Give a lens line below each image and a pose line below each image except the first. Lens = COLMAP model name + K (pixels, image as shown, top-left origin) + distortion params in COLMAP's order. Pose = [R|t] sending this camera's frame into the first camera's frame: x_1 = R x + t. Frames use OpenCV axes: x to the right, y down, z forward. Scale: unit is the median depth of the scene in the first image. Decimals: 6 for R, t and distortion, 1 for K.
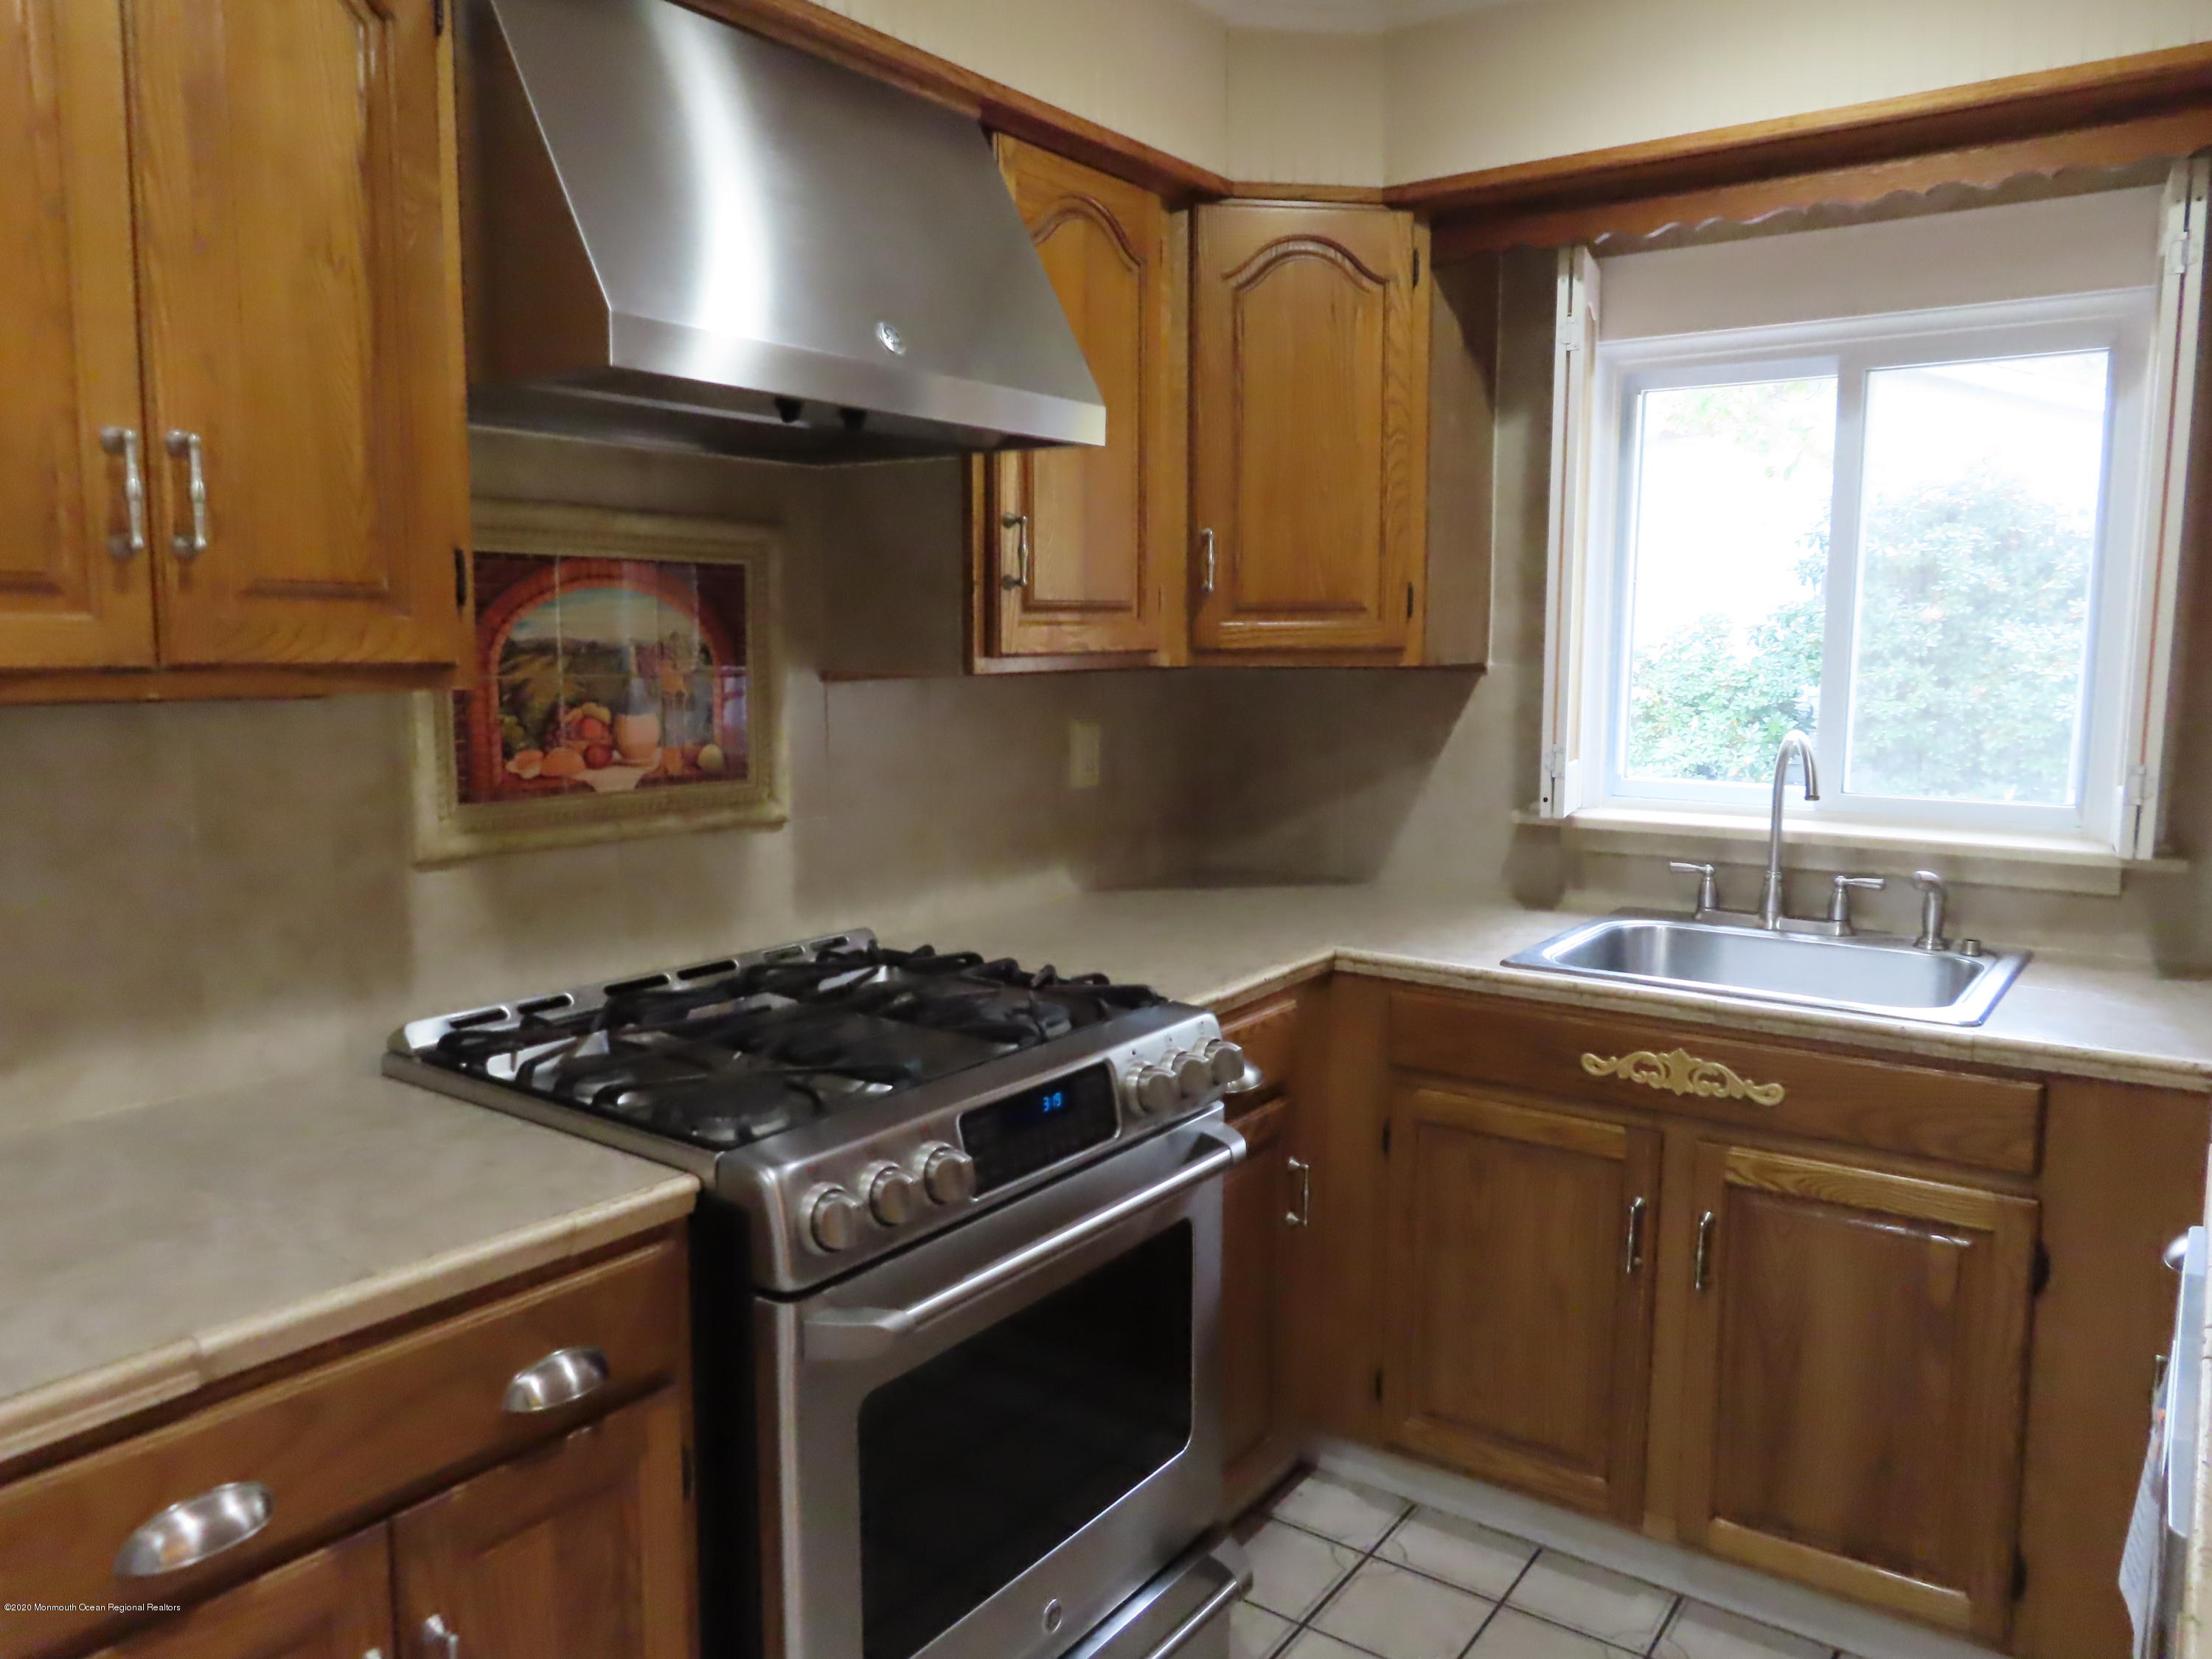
lens RADIAL K [[1571.8, 0, 1099.4], [0, 1571.8, 827.5], [0, 0, 1]] dist [-0.009297, 0.004927]
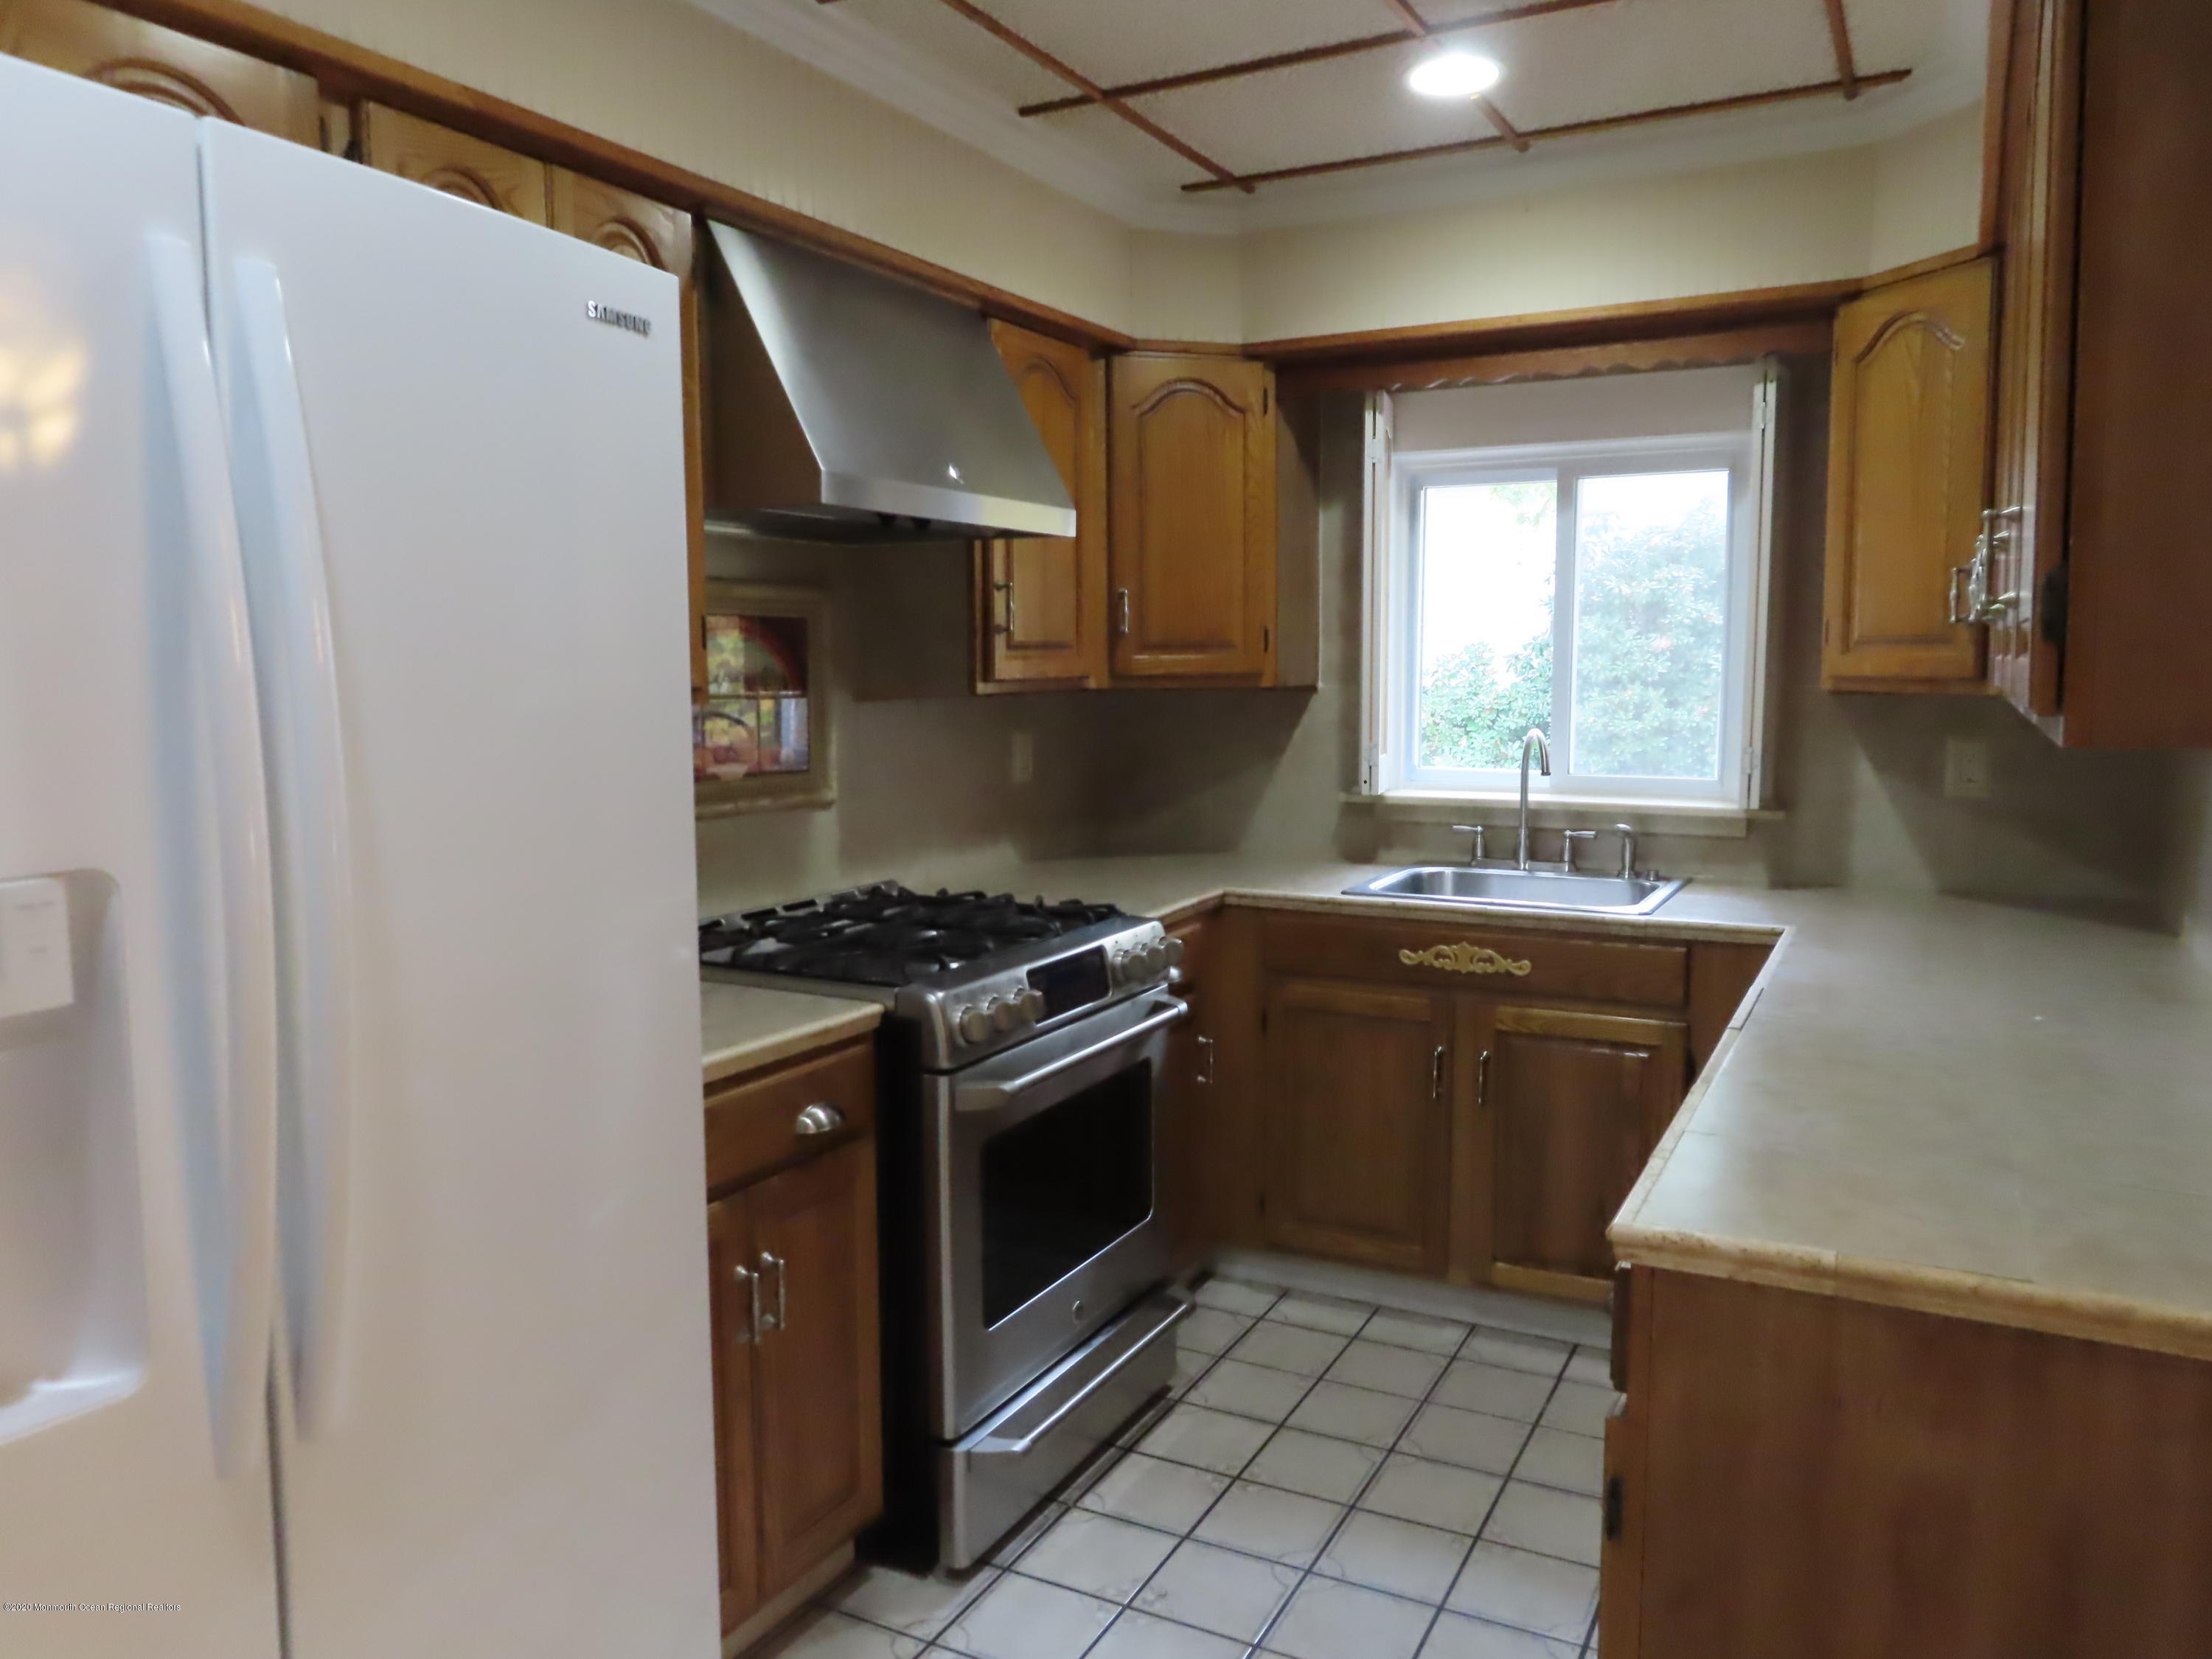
lens RADIAL K [[1571.8, 0, 1092.4], [0, 1571.8, 826.4], [0, 0, 1]] dist [-0.009297, 0.004927]
pose [[0.991420, -0.019399, 0.129270, -0.154857], [0.022016, 0.999580, -0.018842, 0.047867], [-0.128851, 0.021526, 0.991430, -0.395654]]
